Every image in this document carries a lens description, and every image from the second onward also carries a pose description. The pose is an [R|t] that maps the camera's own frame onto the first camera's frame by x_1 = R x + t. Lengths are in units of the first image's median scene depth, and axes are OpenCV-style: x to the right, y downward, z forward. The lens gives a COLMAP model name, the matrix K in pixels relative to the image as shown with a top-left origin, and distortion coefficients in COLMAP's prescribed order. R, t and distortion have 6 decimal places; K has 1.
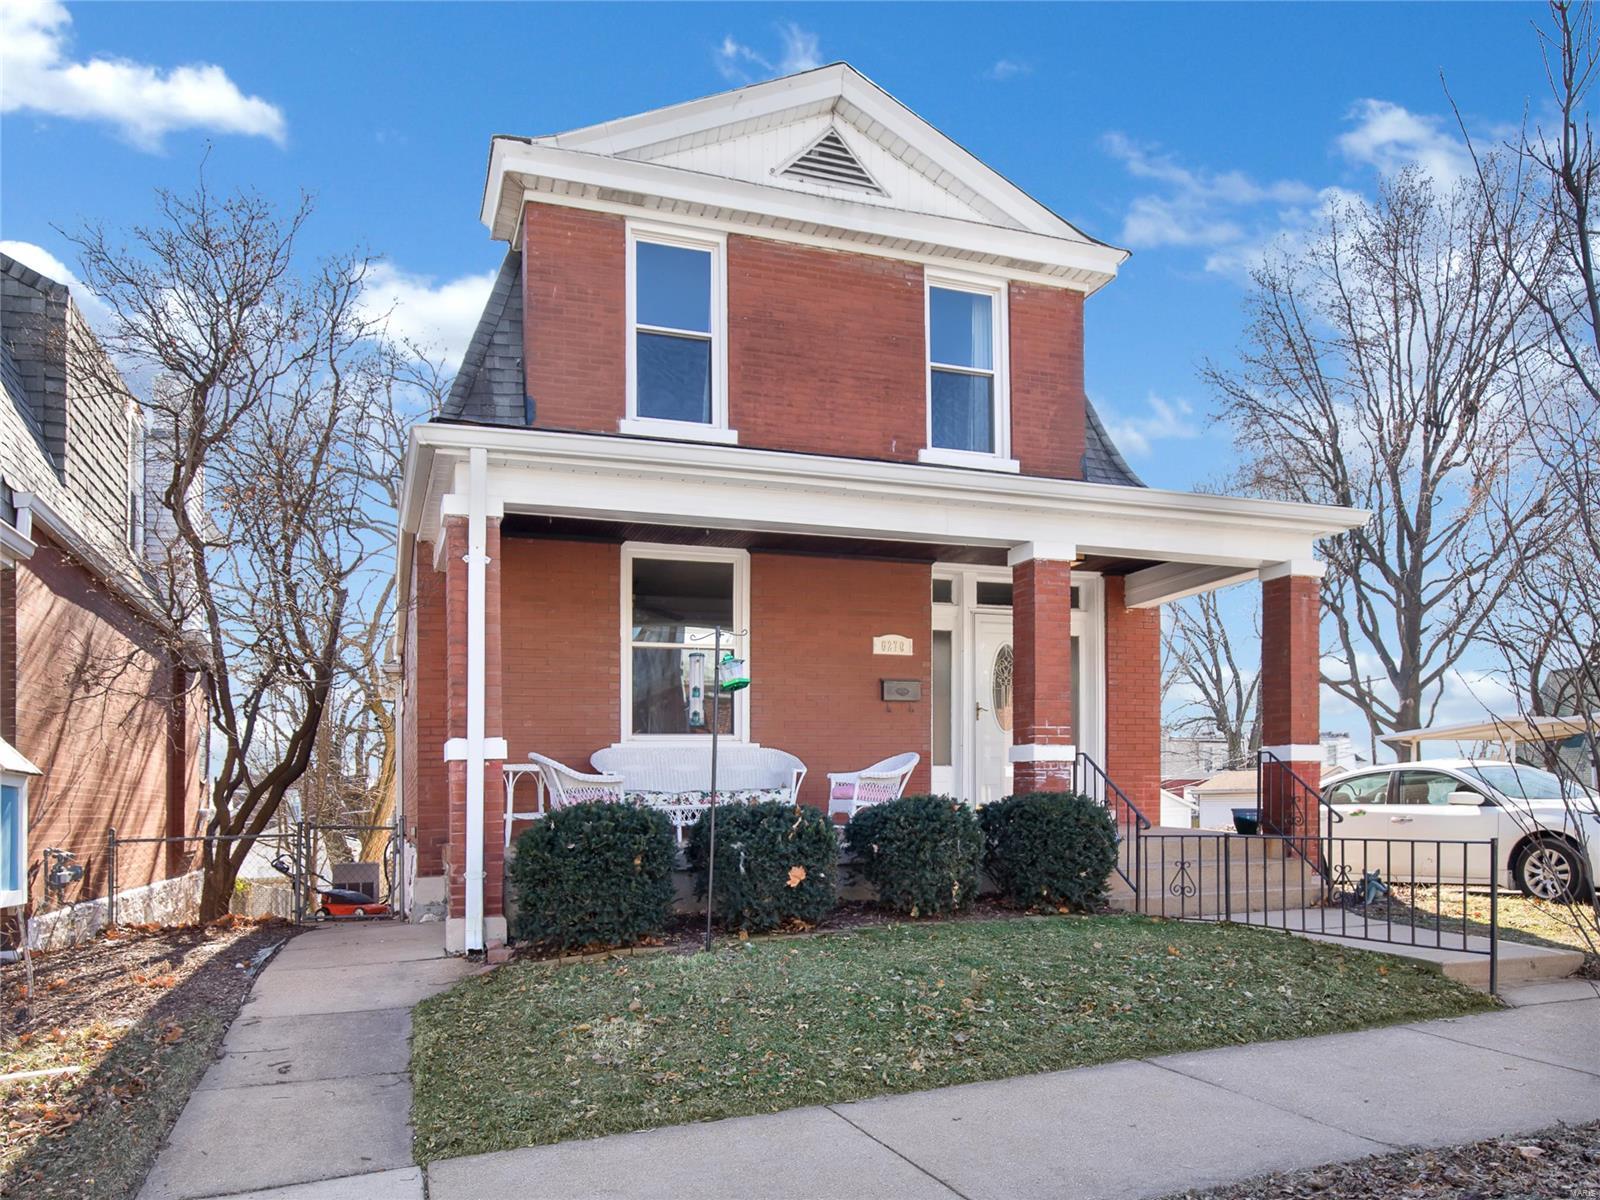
lens RADIAL K [[863.2, 0, 821.1], [0, 863.2, 621.2], [0, 0, 1]] dist [-0.031409, 0.000246]
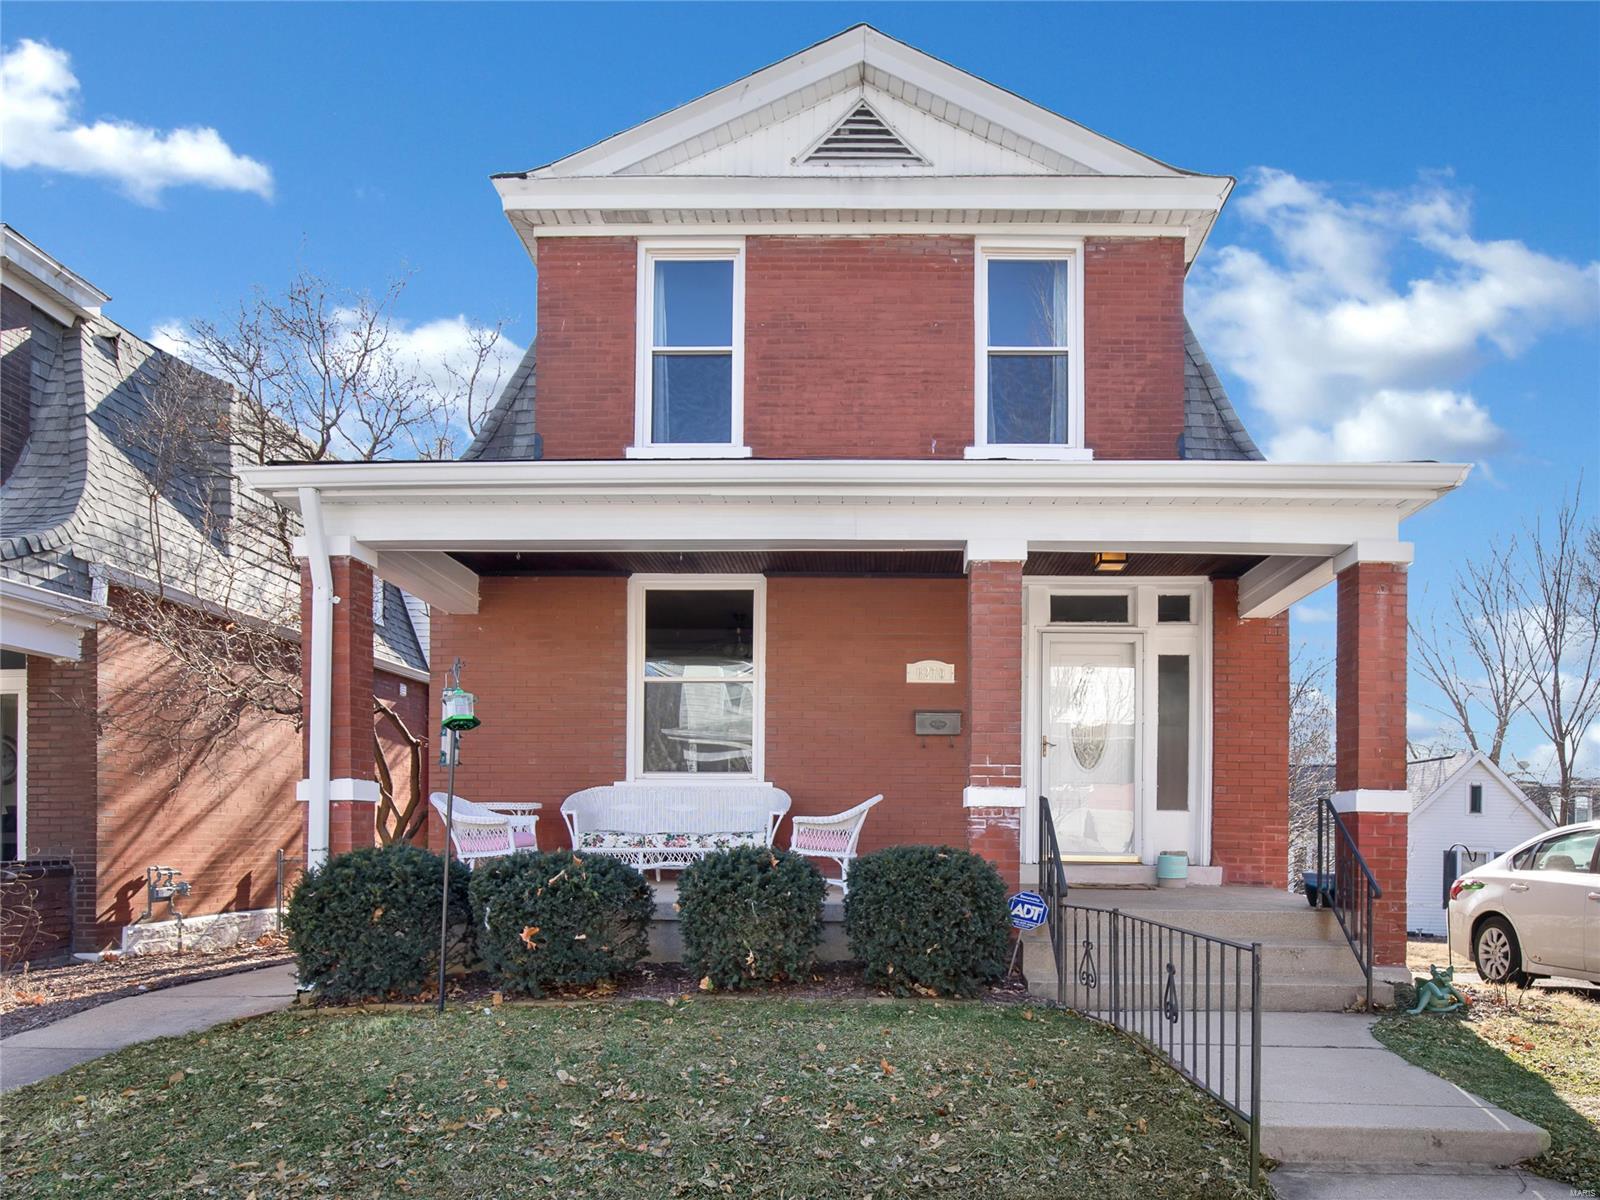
lens RADIAL K [[882.1, 0, 801.3], [0, 882.1, 680.0], [0, 0, 1]] dist [-0.038630, -0.000924]
pose [[0.957750, -0.029634, -0.286071, 0.212915], [0.038196, 0.998972, 0.024395, 0.008932], [0.285054, -0.034291, 0.957898, 0.094072]]
